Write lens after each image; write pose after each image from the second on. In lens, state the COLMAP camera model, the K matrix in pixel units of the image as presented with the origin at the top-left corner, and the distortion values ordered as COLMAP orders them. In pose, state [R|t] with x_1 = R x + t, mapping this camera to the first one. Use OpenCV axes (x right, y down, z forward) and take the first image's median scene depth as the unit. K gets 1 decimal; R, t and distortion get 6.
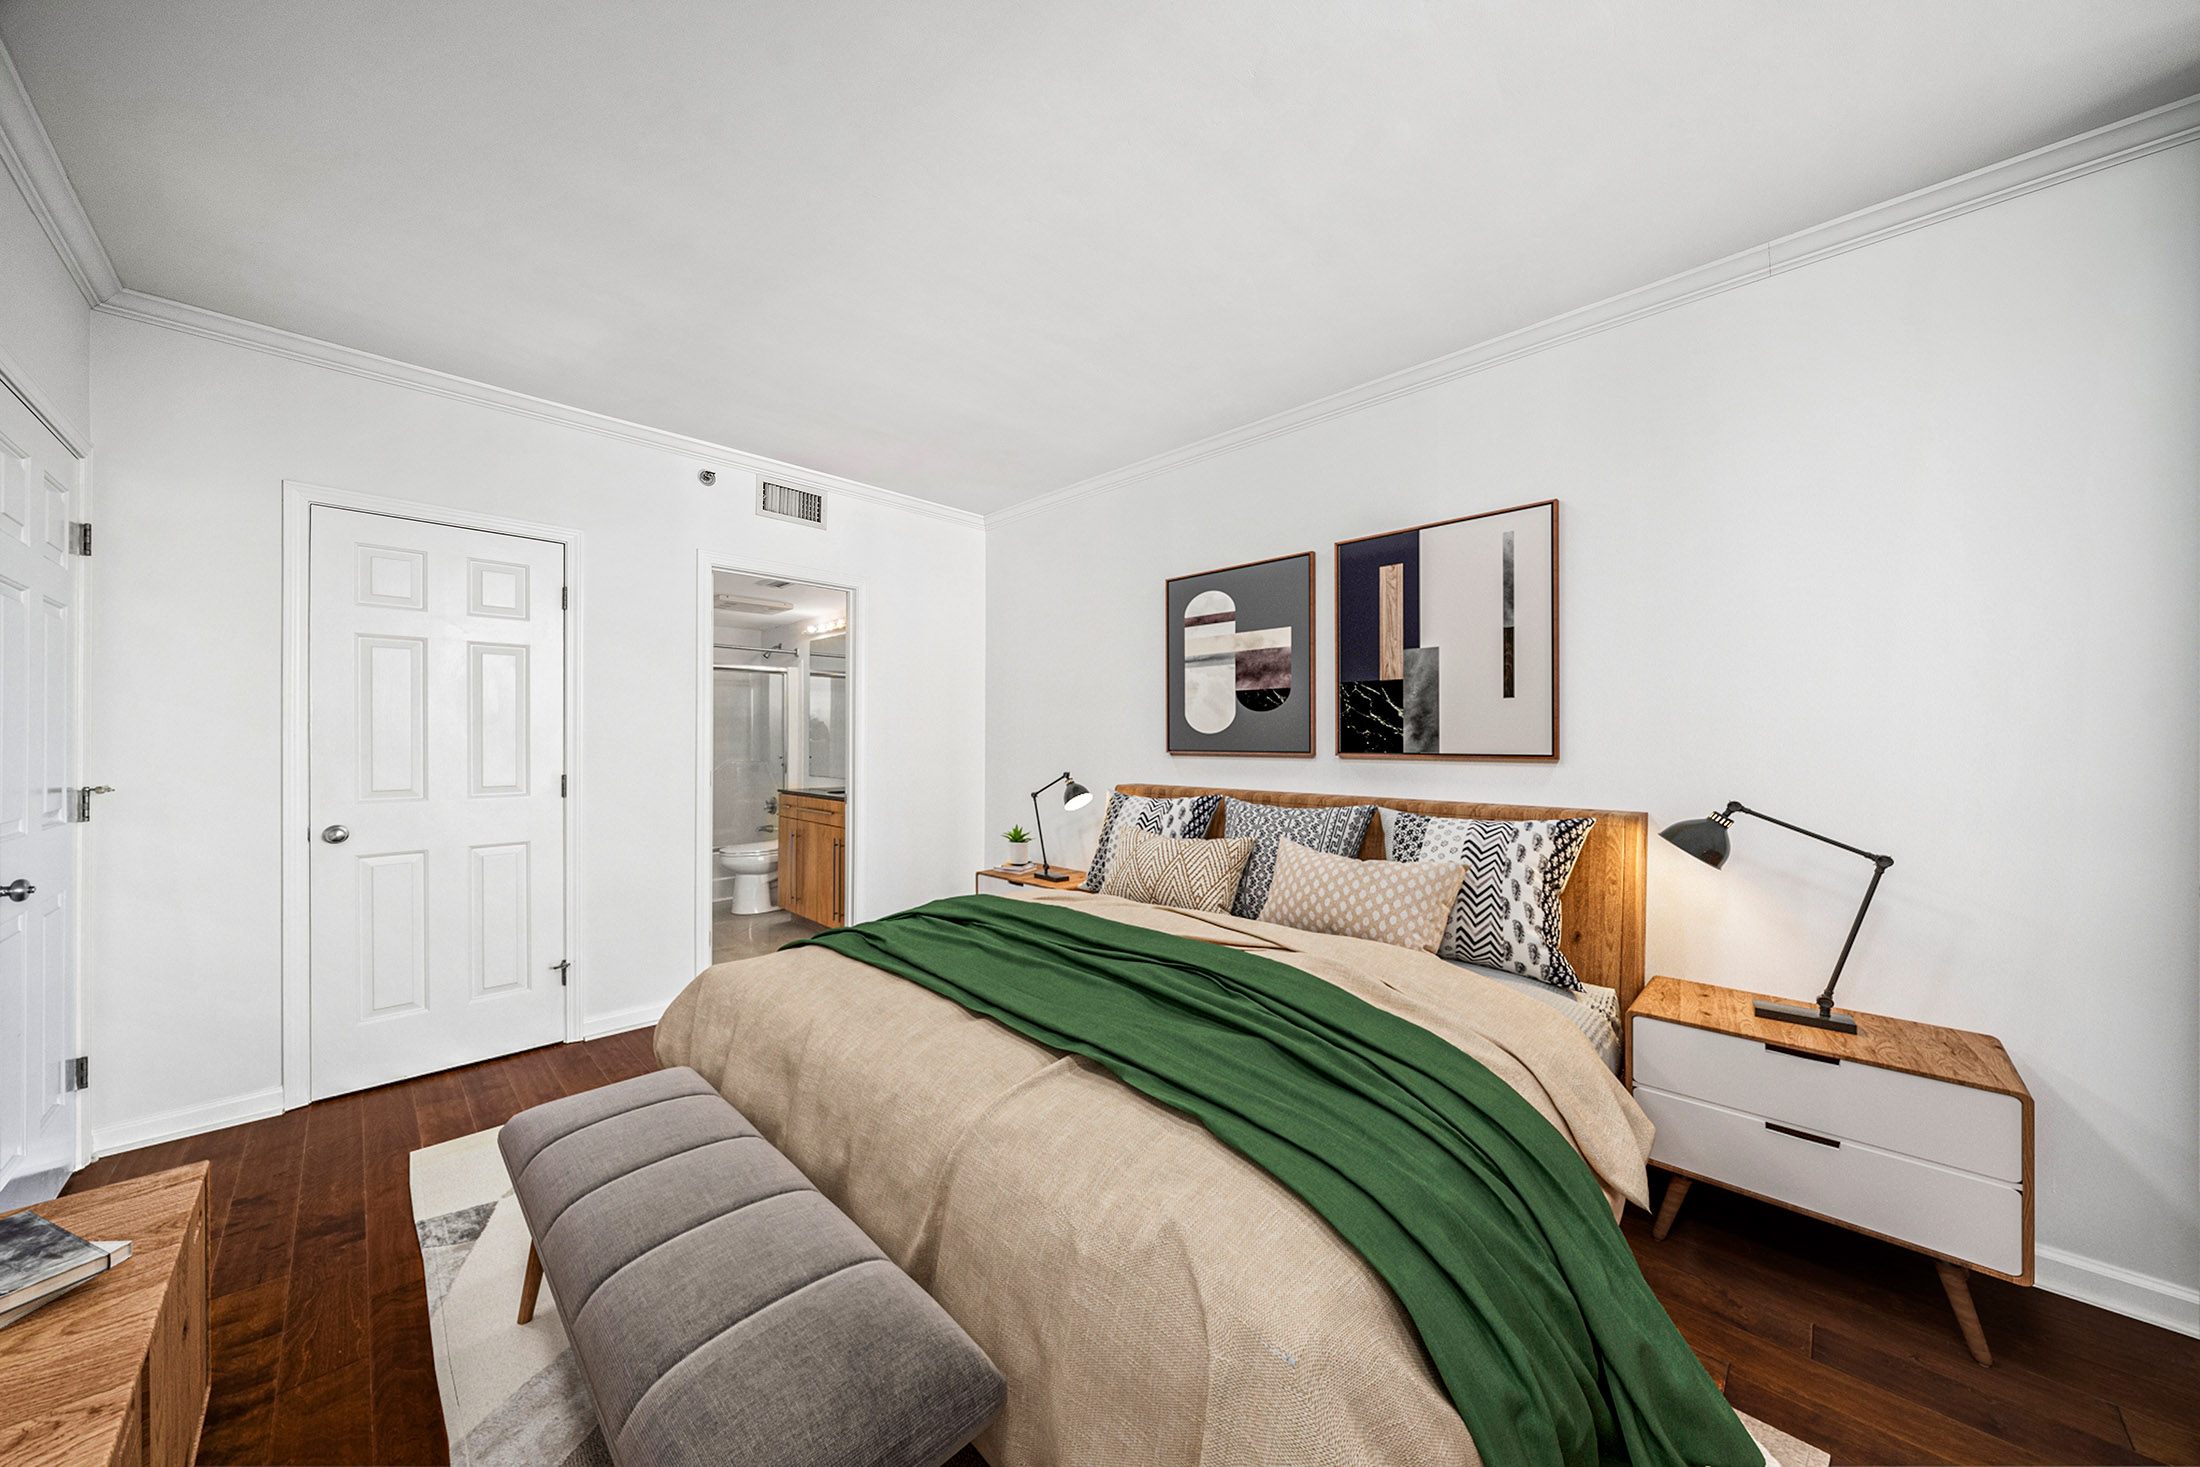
lens RADIAL K [[762.8, 0, 1123.4], [0, 762.8, 735.2], [0, 0, 1]] dist [-0.002544, 0.002072]
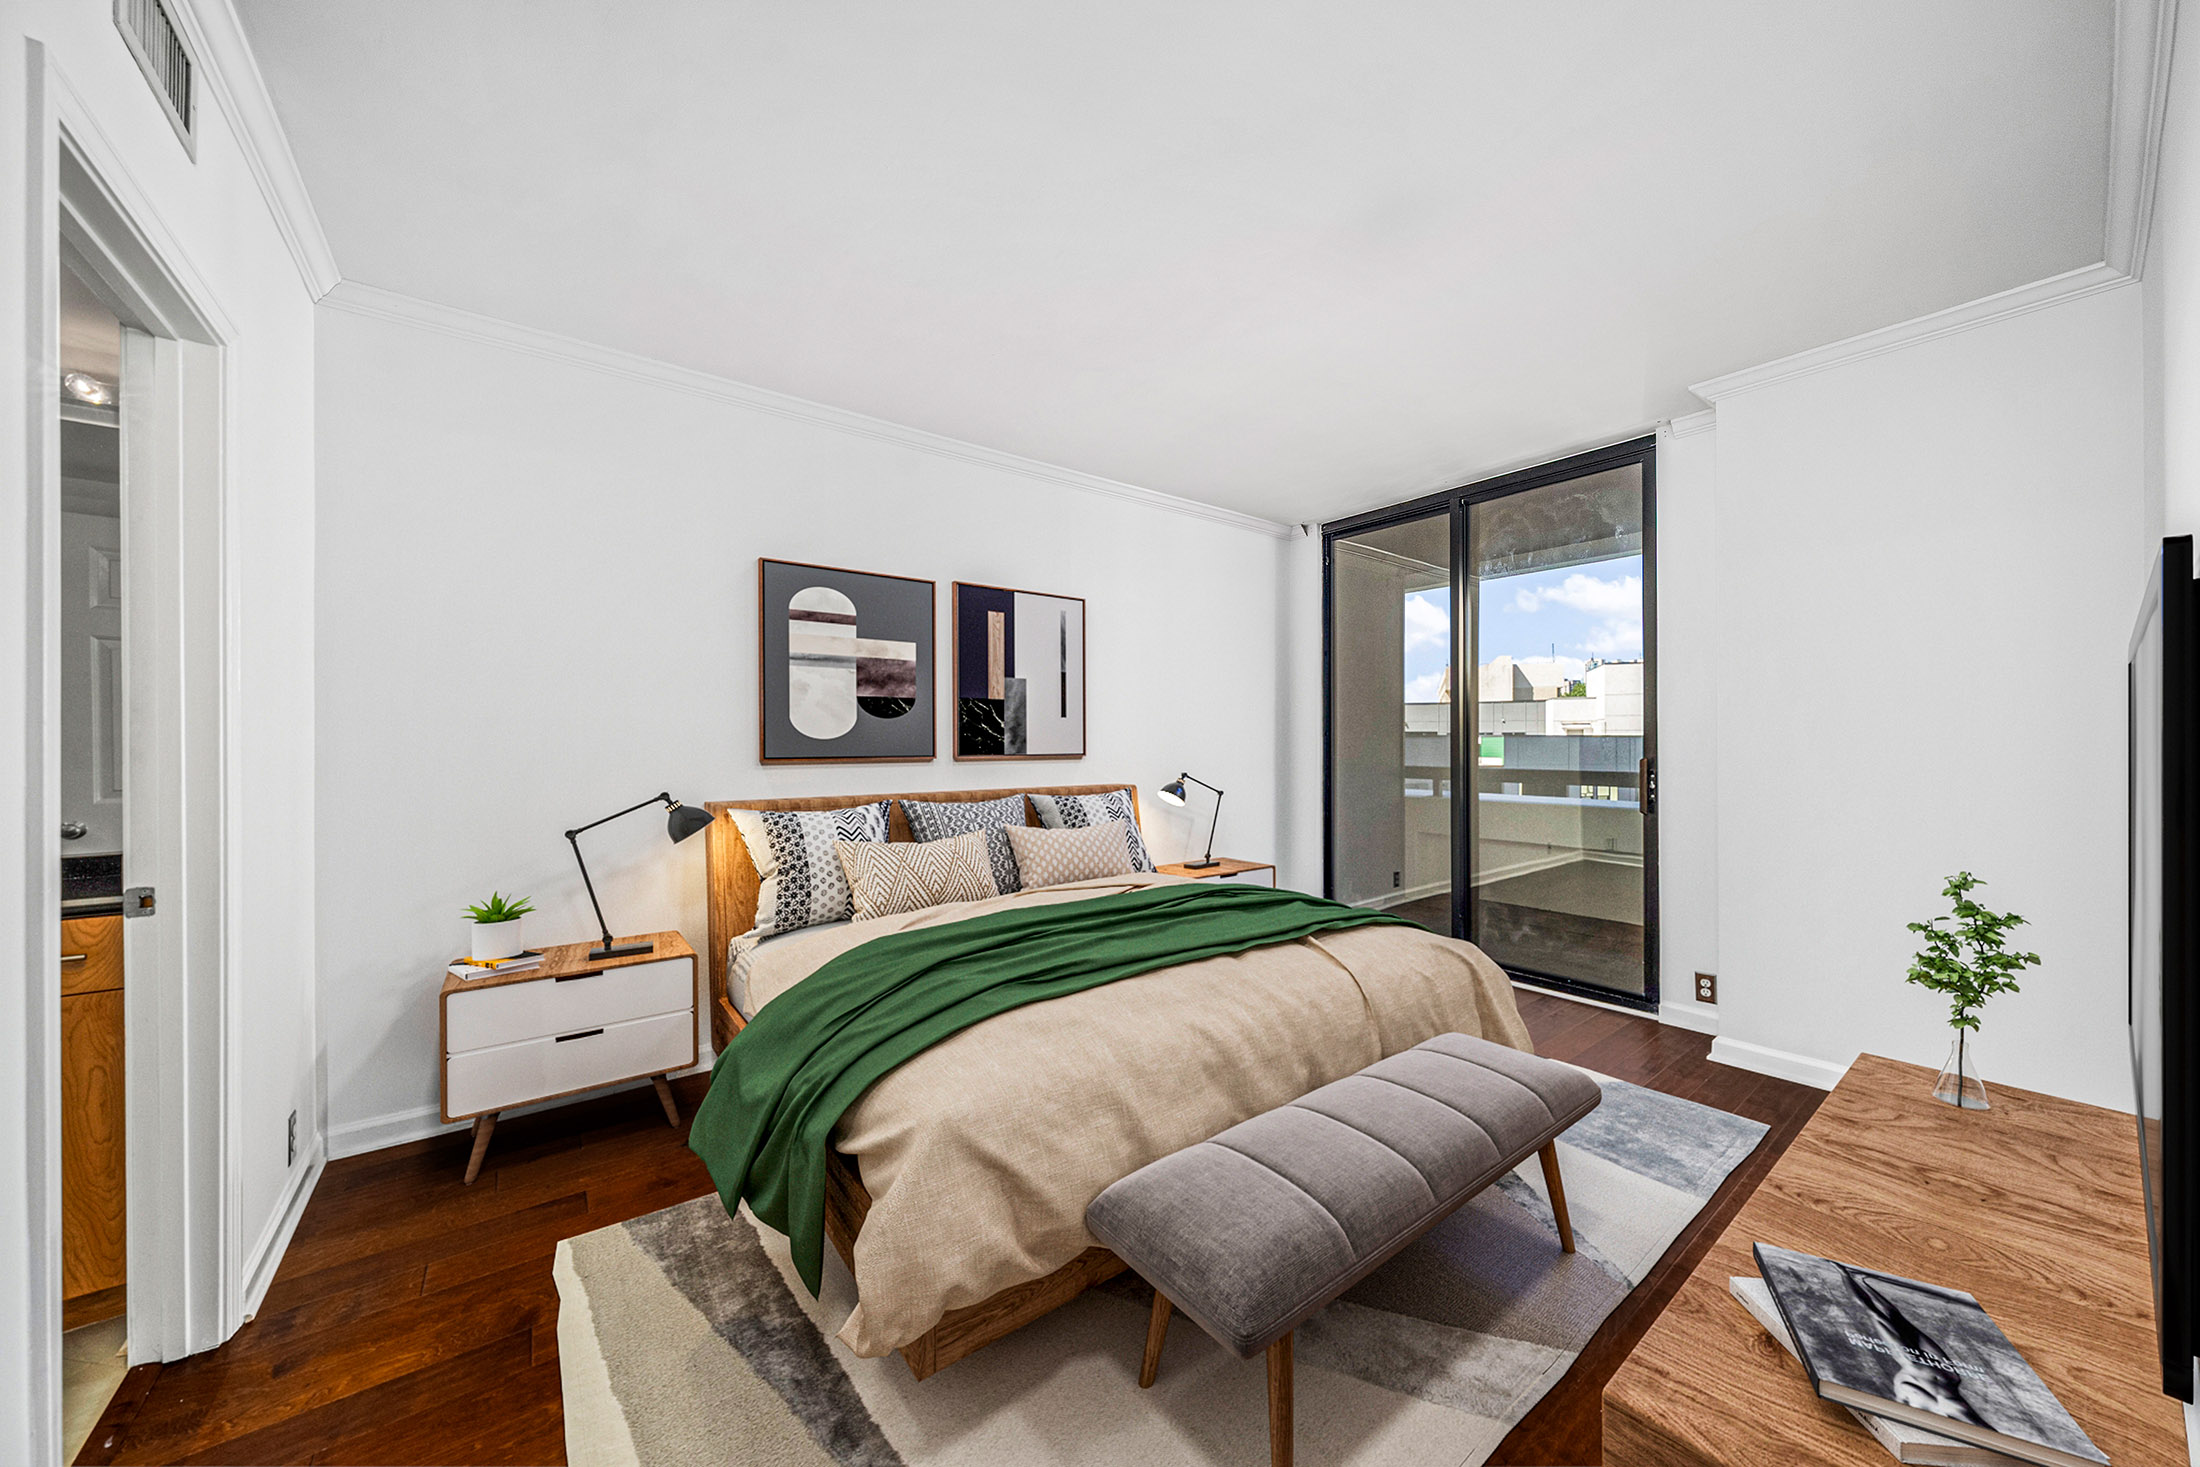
lens RADIAL K [[762.8, 0, 1085.8], [0, 762.8, 738.5], [0, 0, 1]] dist [-0.002544, 0.002072]
pose [[0.151224, 0.012568, 0.988420, -0.863564], [0.004324, 0.999901, -0.013375, 0.012296], [-0.988490, 0.006297, 0.151155, 0.611048]]
